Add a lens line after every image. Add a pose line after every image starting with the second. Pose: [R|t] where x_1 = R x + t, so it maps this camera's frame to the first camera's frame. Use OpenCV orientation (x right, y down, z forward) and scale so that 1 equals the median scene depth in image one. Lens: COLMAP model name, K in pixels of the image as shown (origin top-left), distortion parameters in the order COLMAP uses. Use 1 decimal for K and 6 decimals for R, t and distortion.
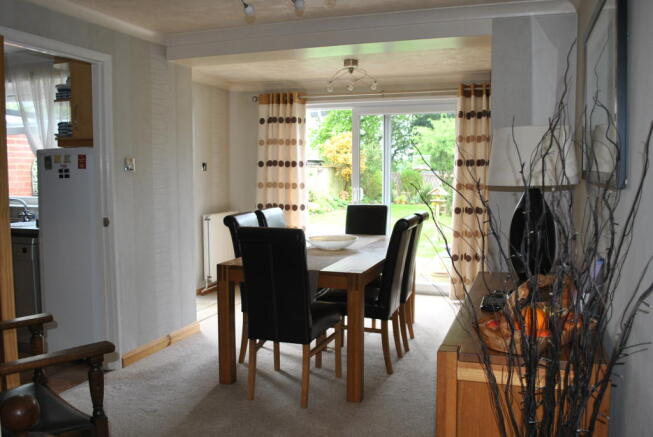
lens RADIAL K [[562.6, 0, 326.5], [0, 562.6, 218.5], [0, 0, 1]] dist [0.000313, 0.001130]
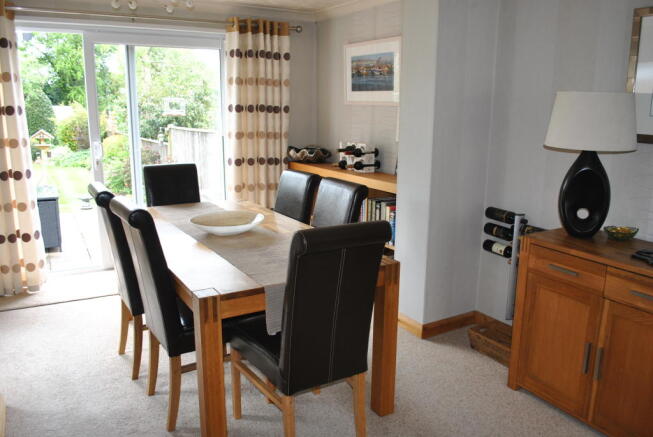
lens RADIAL K [[553.4, 0, 326.6], [0, 553.4, 205.2], [0, 0, 1]] dist [-0.049114, 0.002771]
pose [[0.643351, -0.139068, 0.752835, -0.350430], [0.059209, 0.989456, 0.132180, -0.056110], [-0.763279, -0.040464, 0.644801, 0.336253]]
